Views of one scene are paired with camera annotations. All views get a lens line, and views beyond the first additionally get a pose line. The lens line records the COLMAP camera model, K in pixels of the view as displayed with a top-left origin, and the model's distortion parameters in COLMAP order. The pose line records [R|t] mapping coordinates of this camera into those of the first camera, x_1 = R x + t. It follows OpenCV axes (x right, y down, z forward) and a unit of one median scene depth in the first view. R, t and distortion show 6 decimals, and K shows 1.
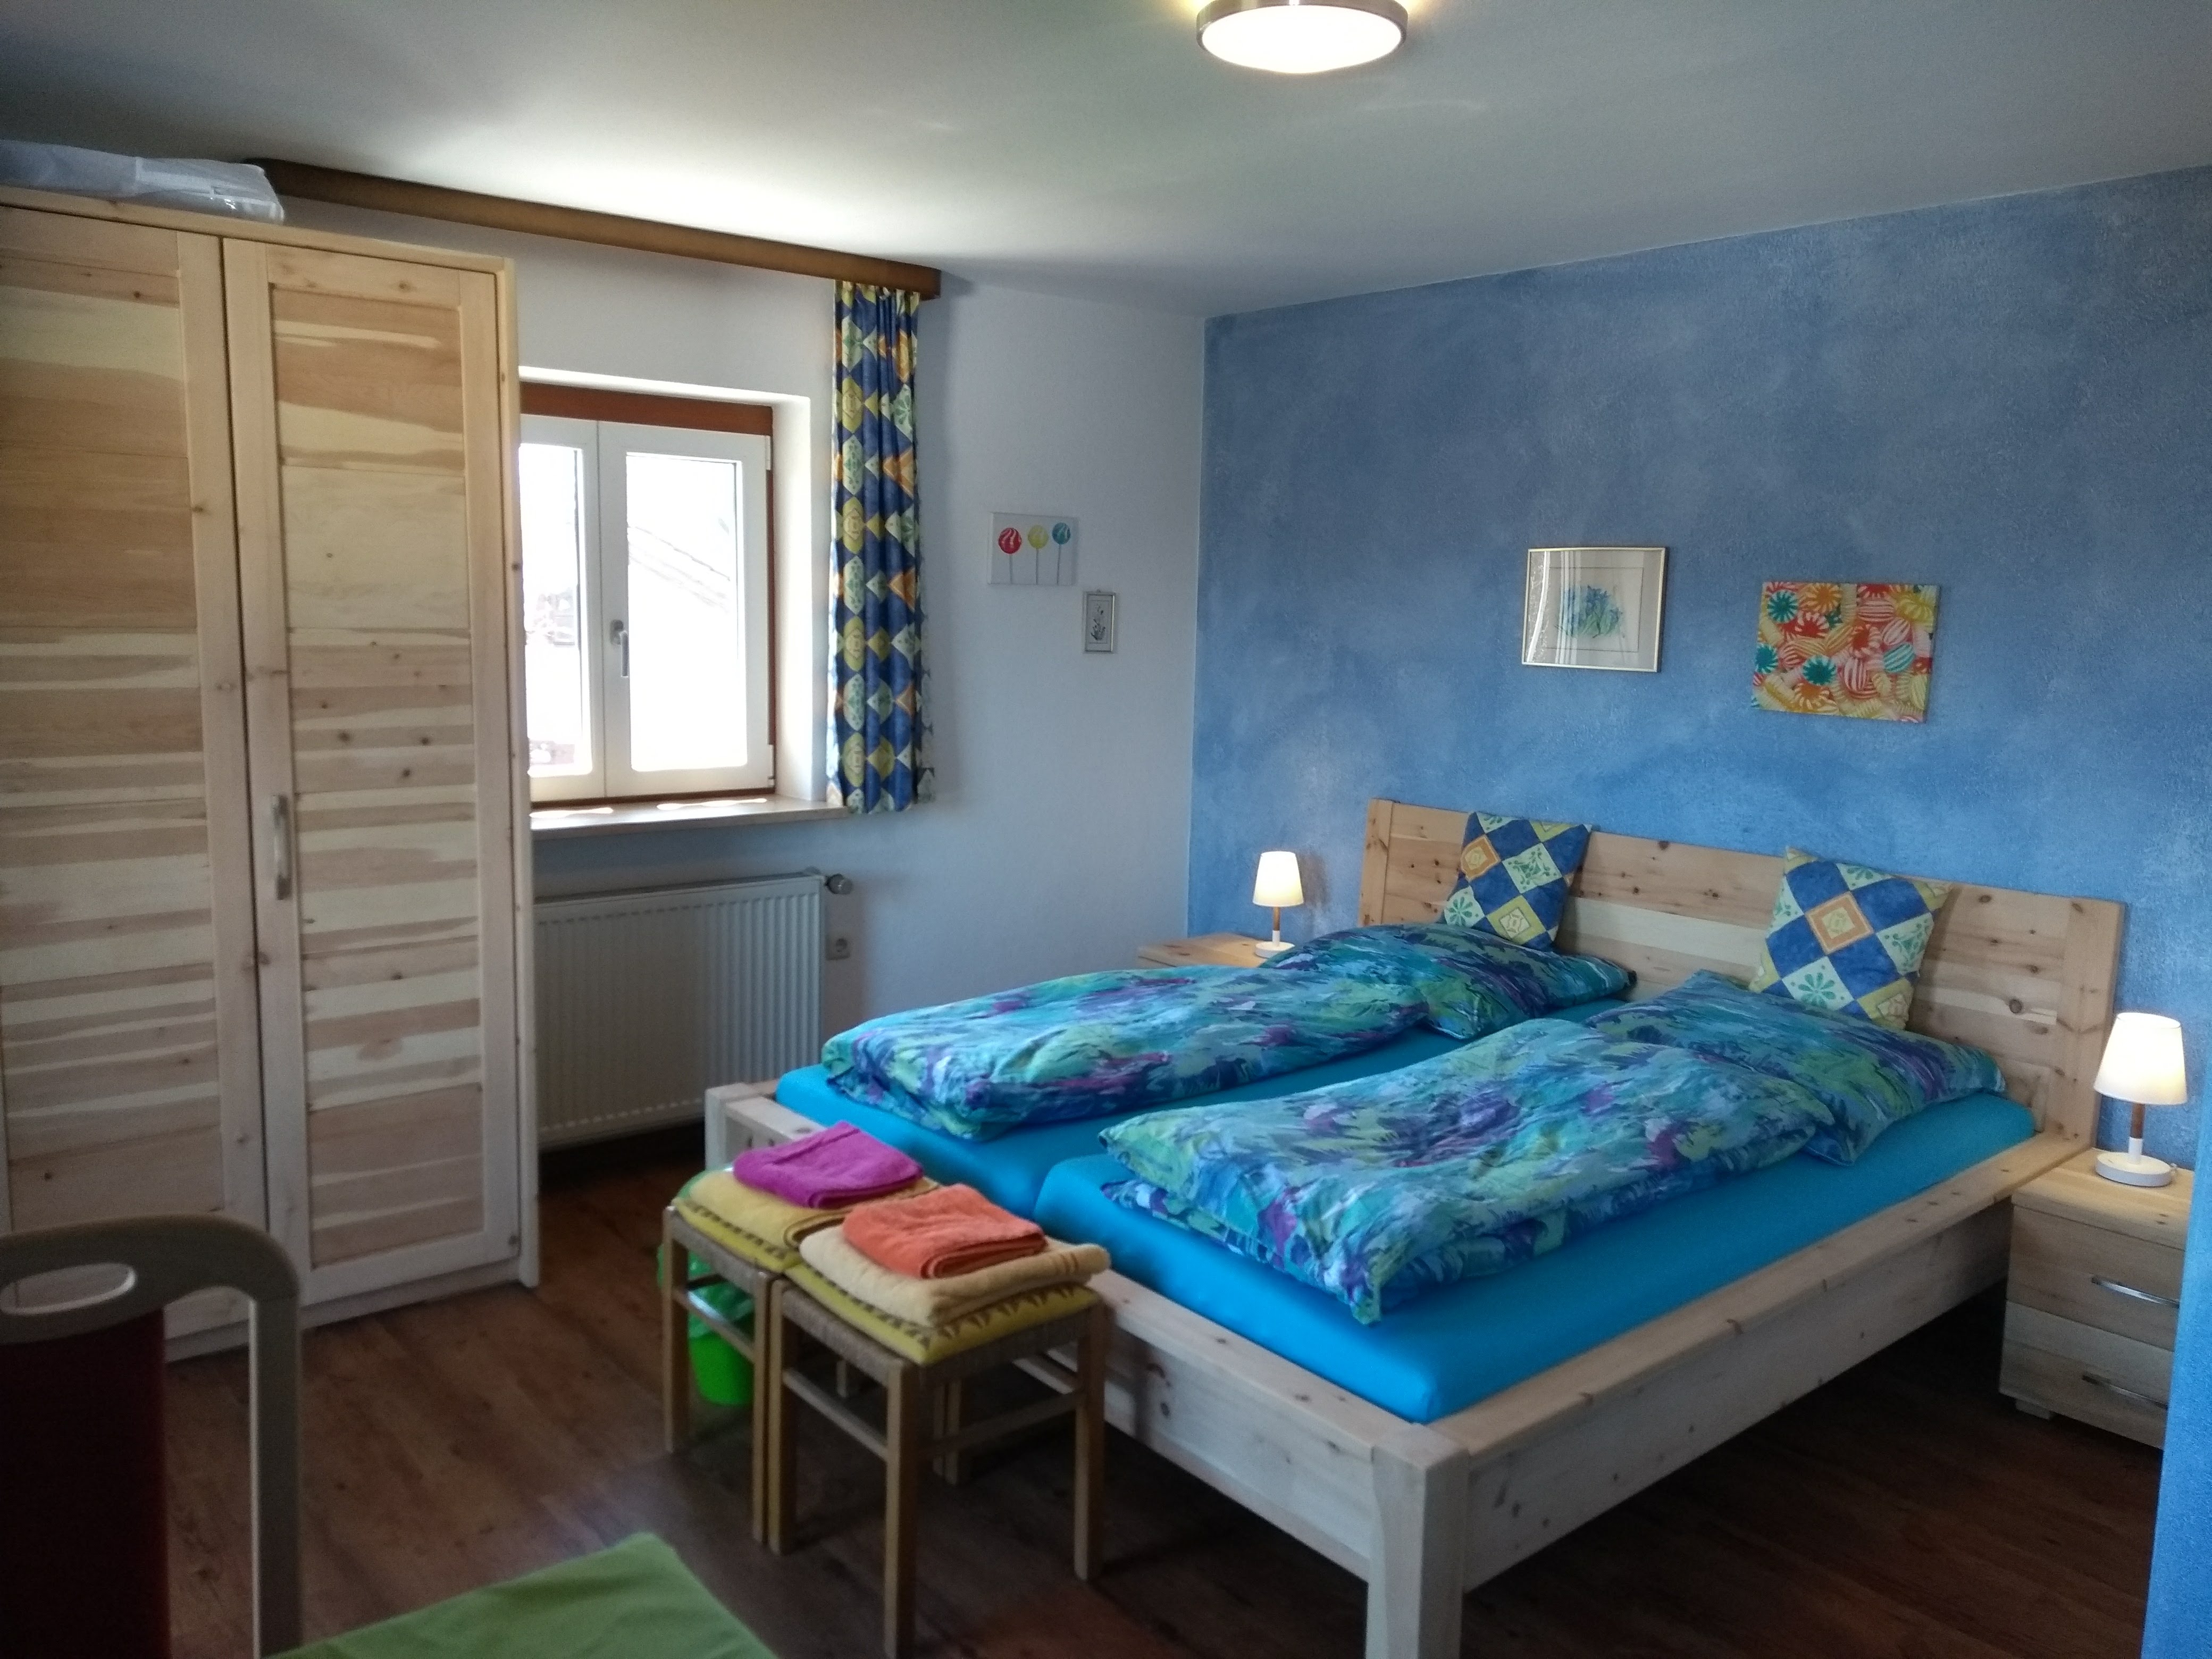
lens RADIAL K [[1699.2, 0, 1106.0], [0, 1699.2, 829.5], [0, 0, 1]] dist [0.088180, -0.107129]
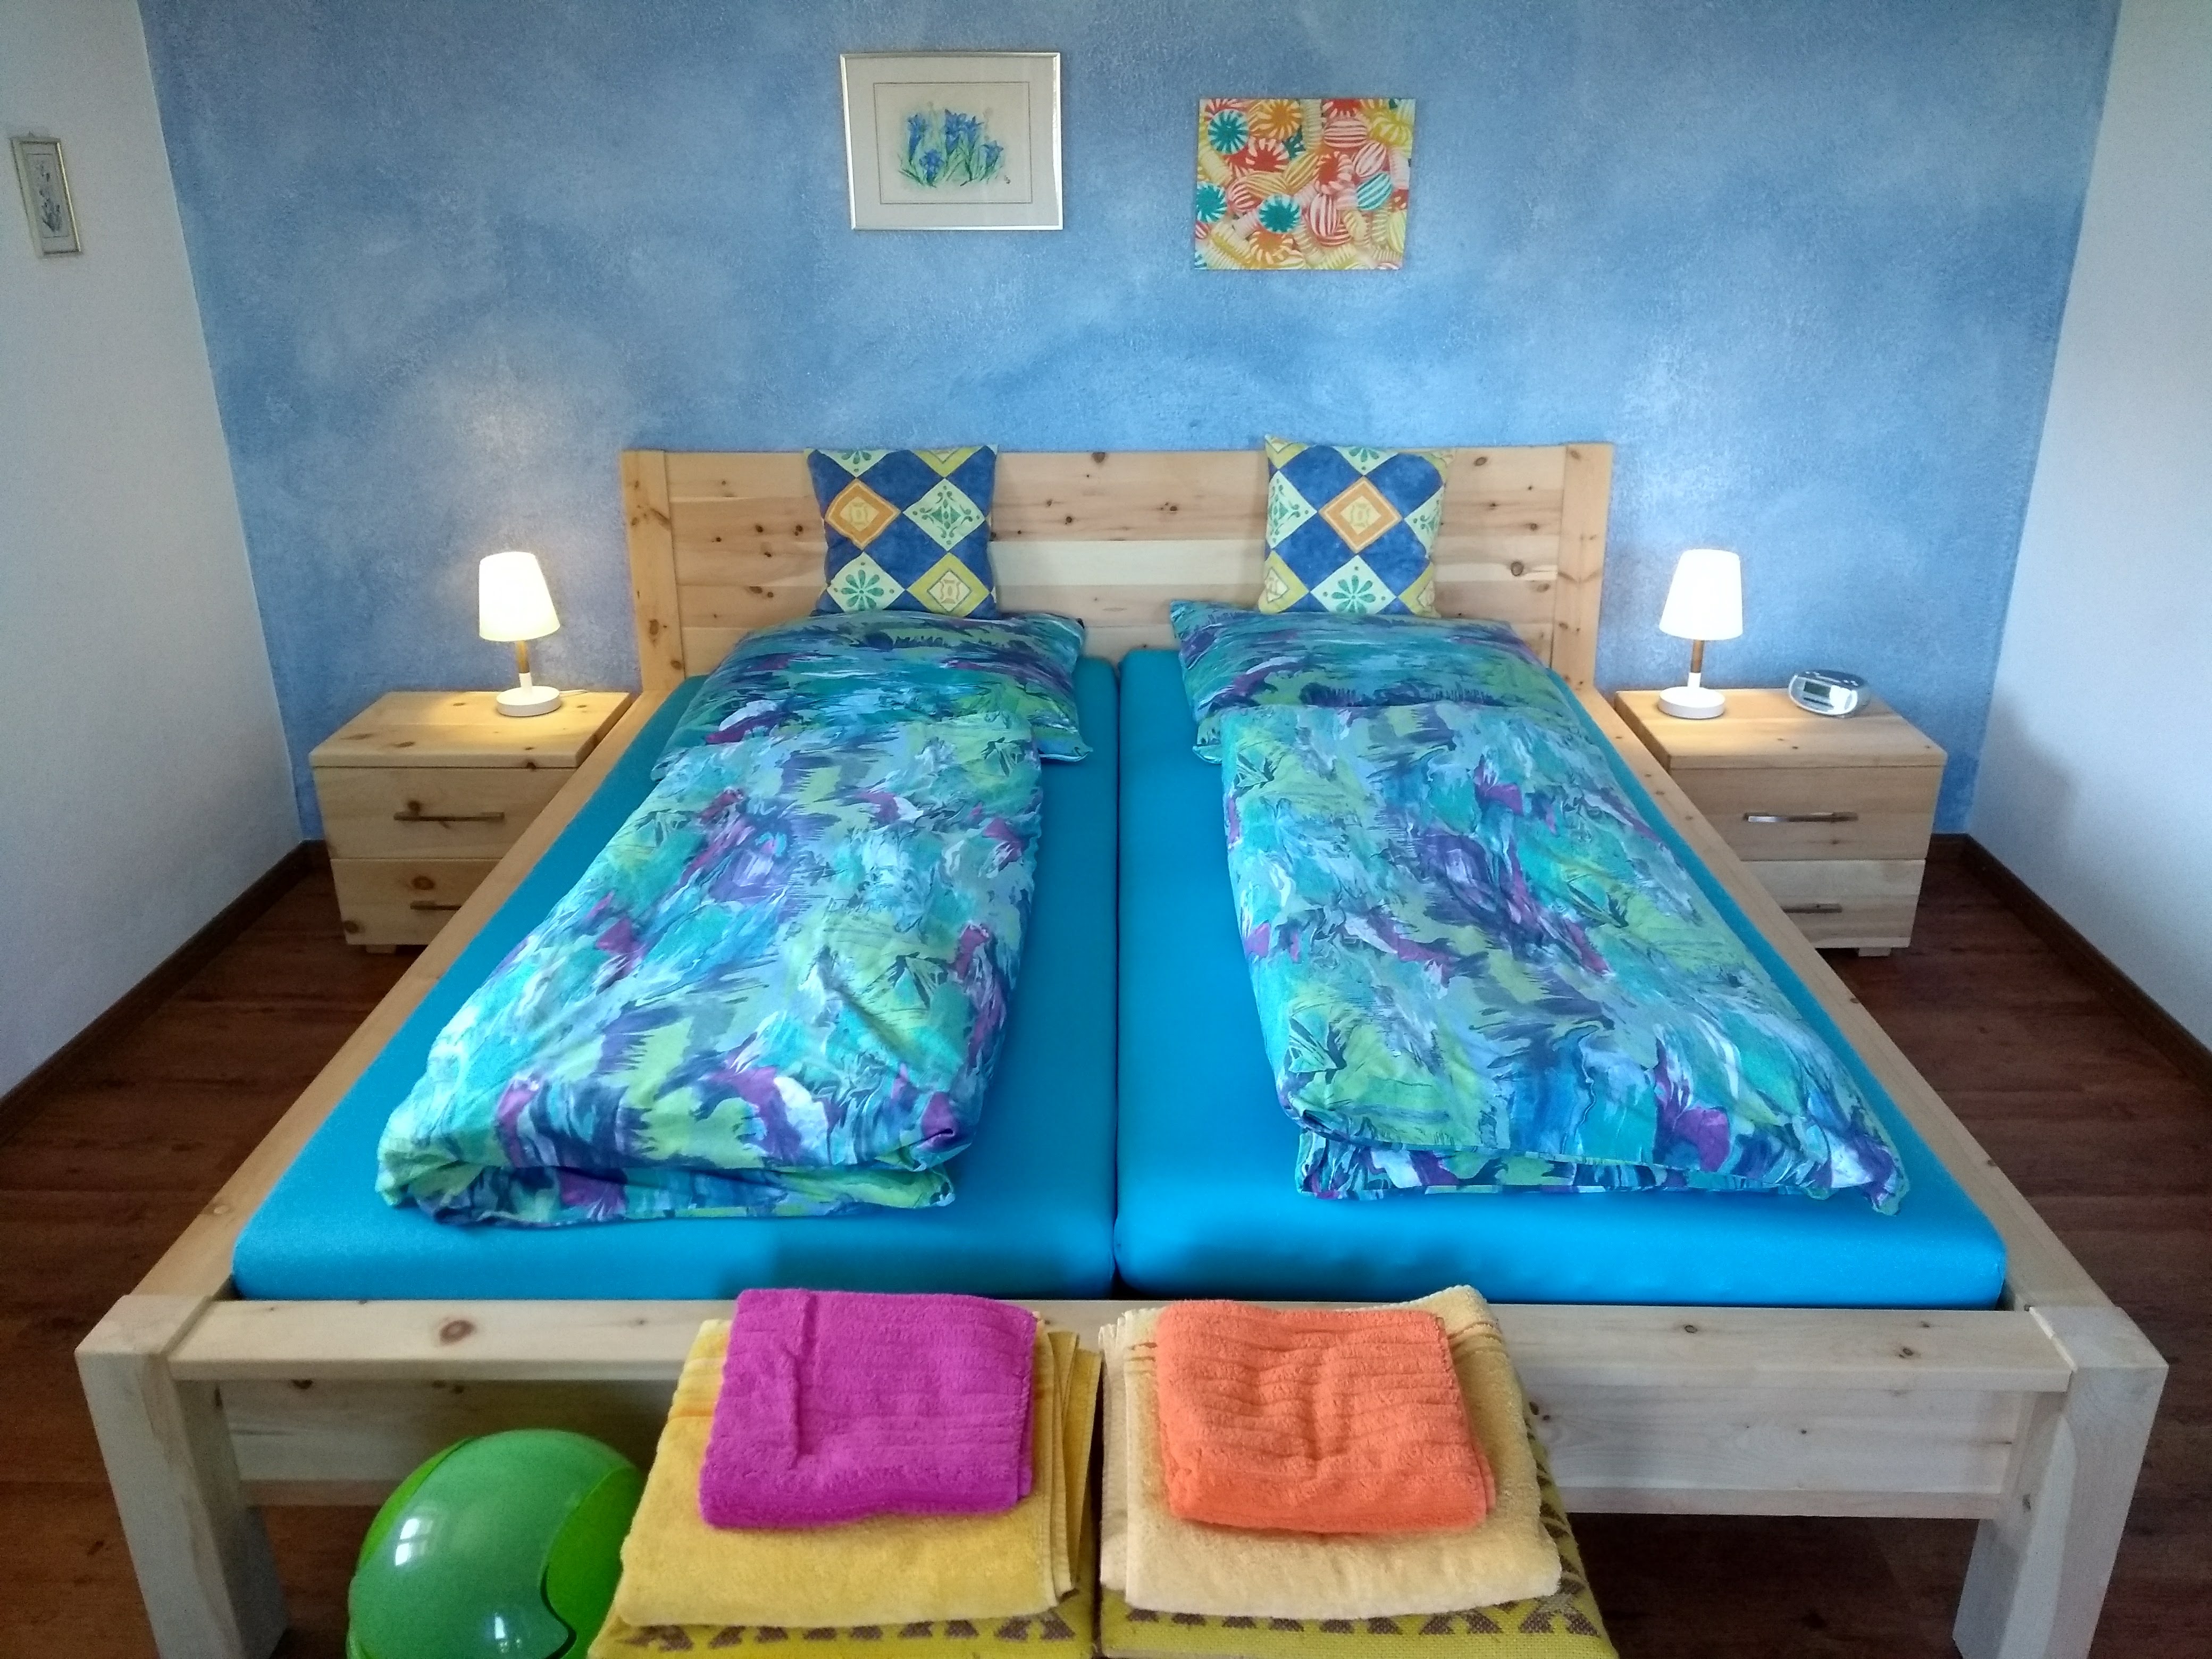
lens RADIAL K [[1699.2, 0, 1106.0], [0, 1699.2, 829.5], [0, 0, 1]] dist [0.088180, -0.107129]
pose [[0.650419, -0.308809, 0.693969, -0.315835], [0.130133, 0.945422, 0.298736, -0.071641], [-0.748345, -0.103995, 0.655107, 0.500694]]
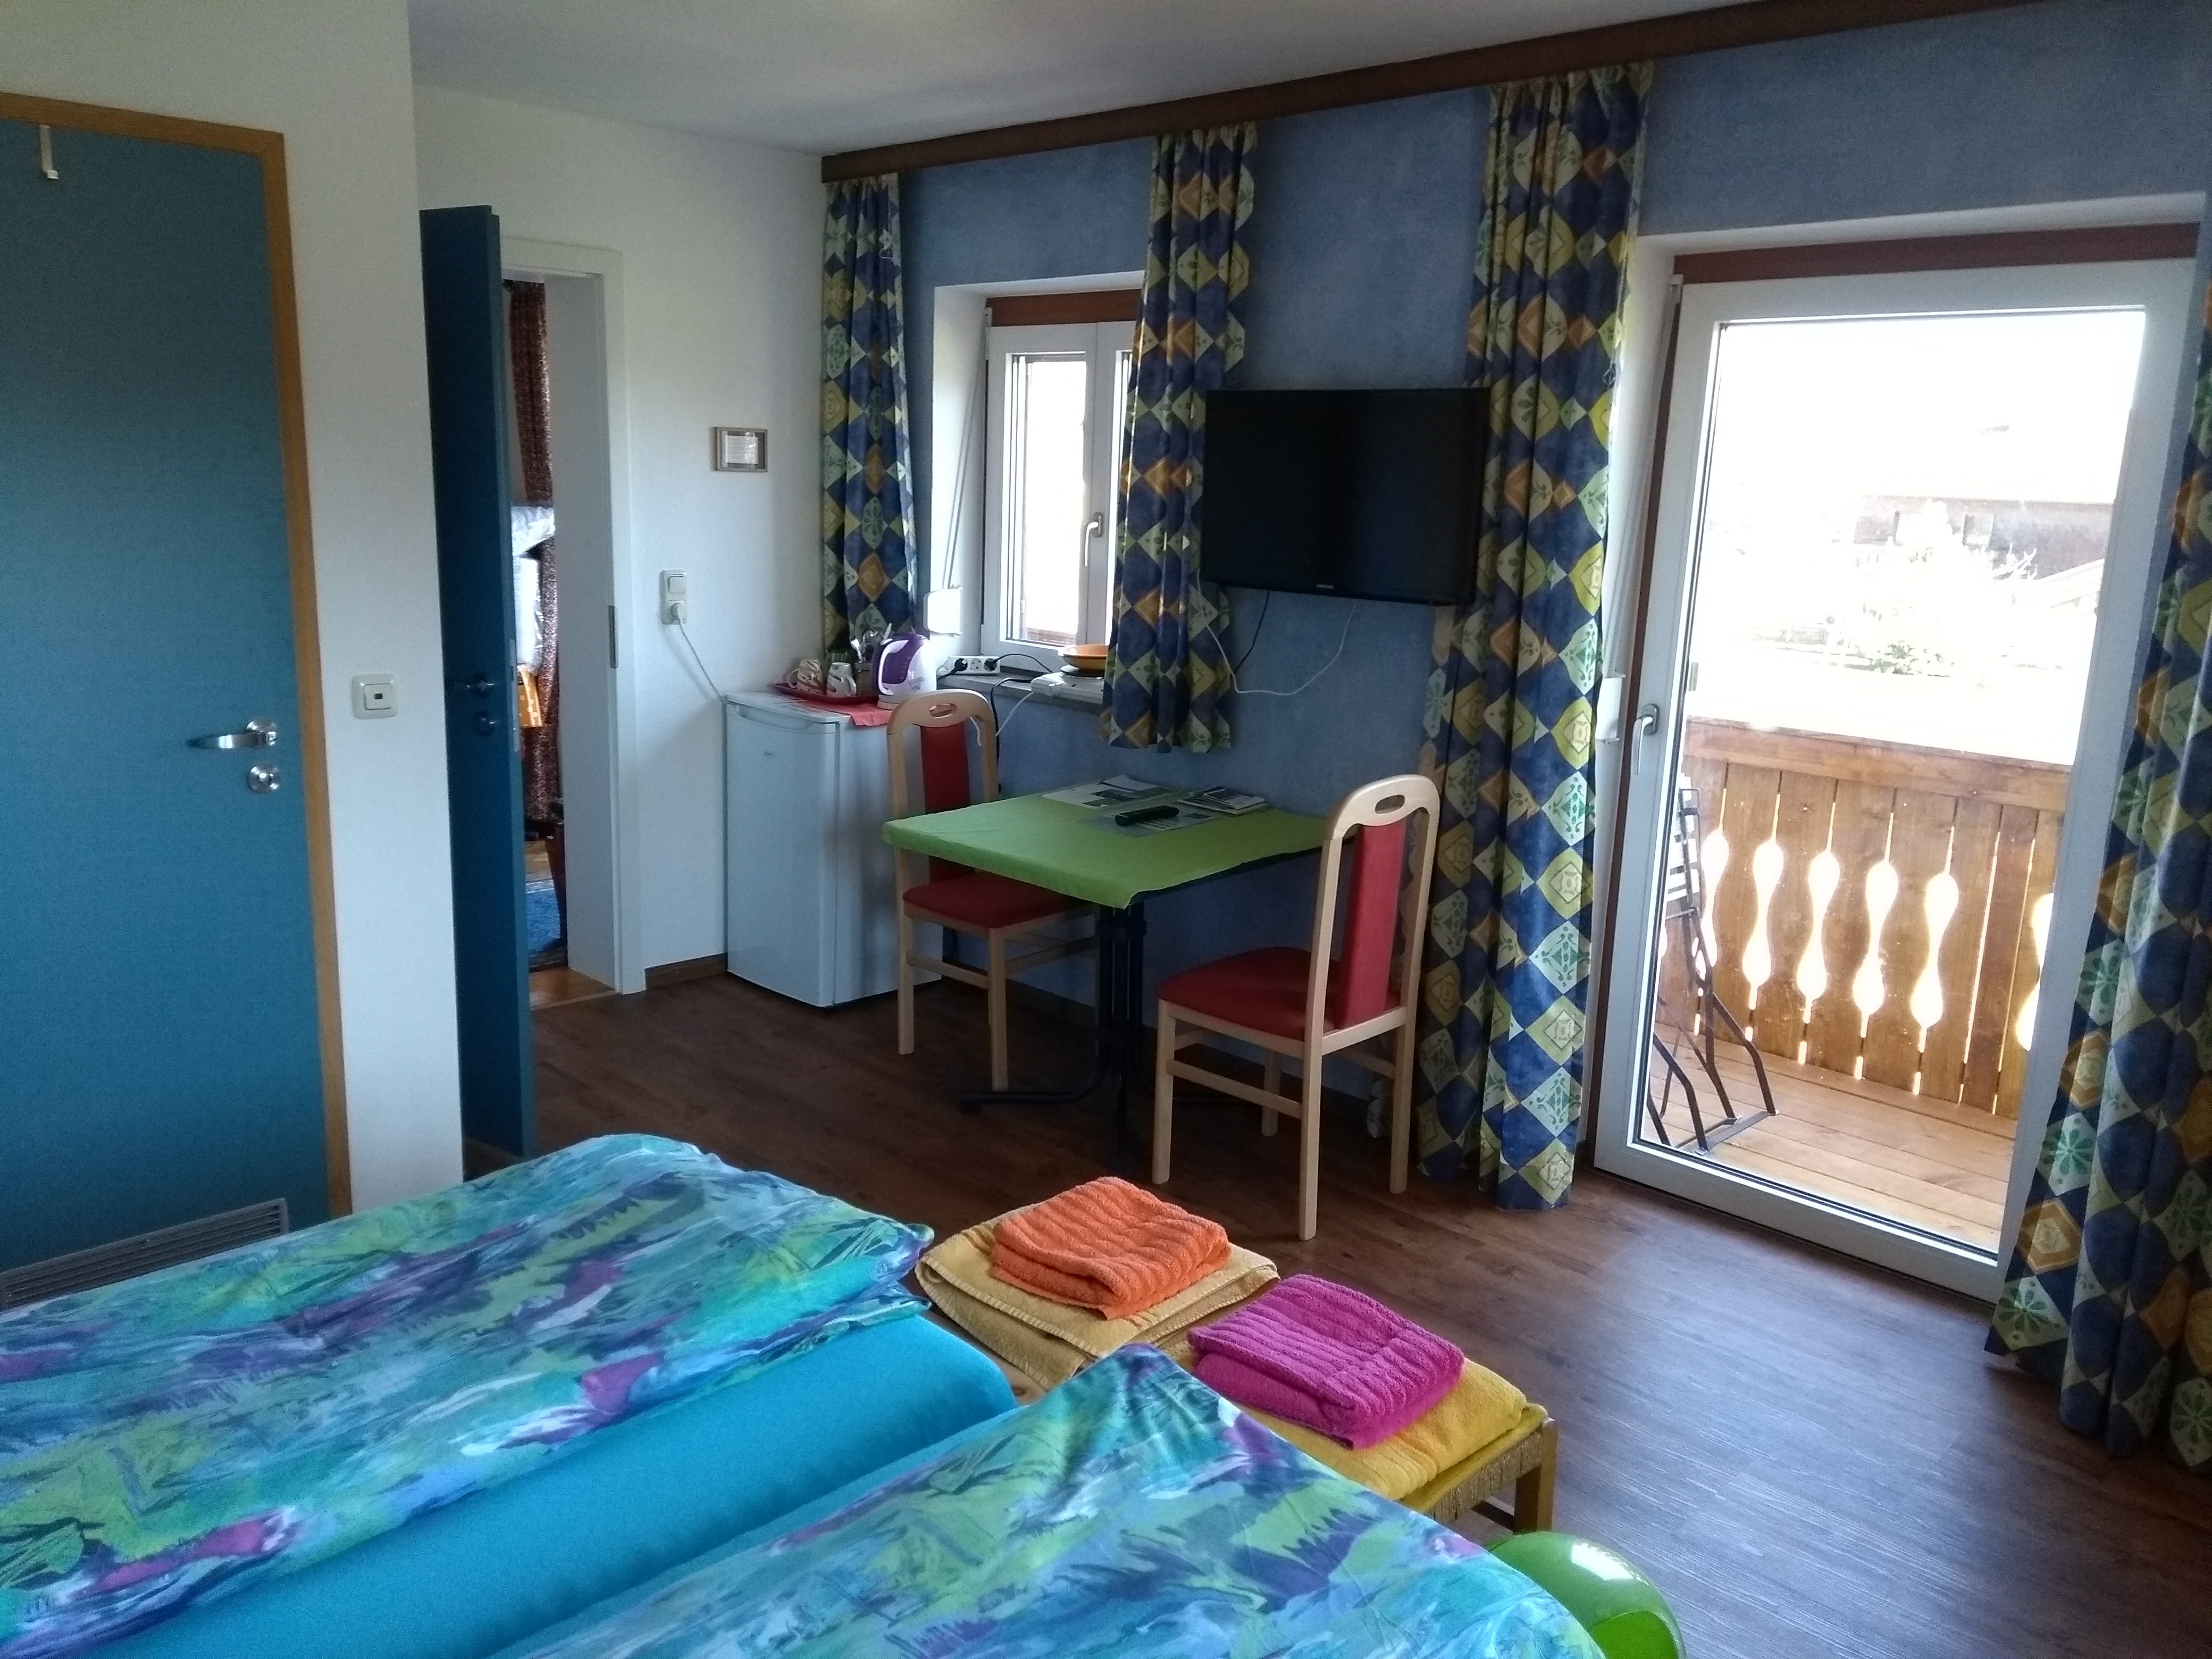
lens RADIAL K [[1699.2, 0, 1106.0], [0, 1699.2, 829.5], [0, 0, 1]] dist [0.088180, -0.107129]
pose [[-0.994297, -0.036570, -0.100181, 0.001690], [-0.069033, 0.936715, 0.343219, -0.178485], [0.081289, 0.348177, -0.933898, 1.210655]]
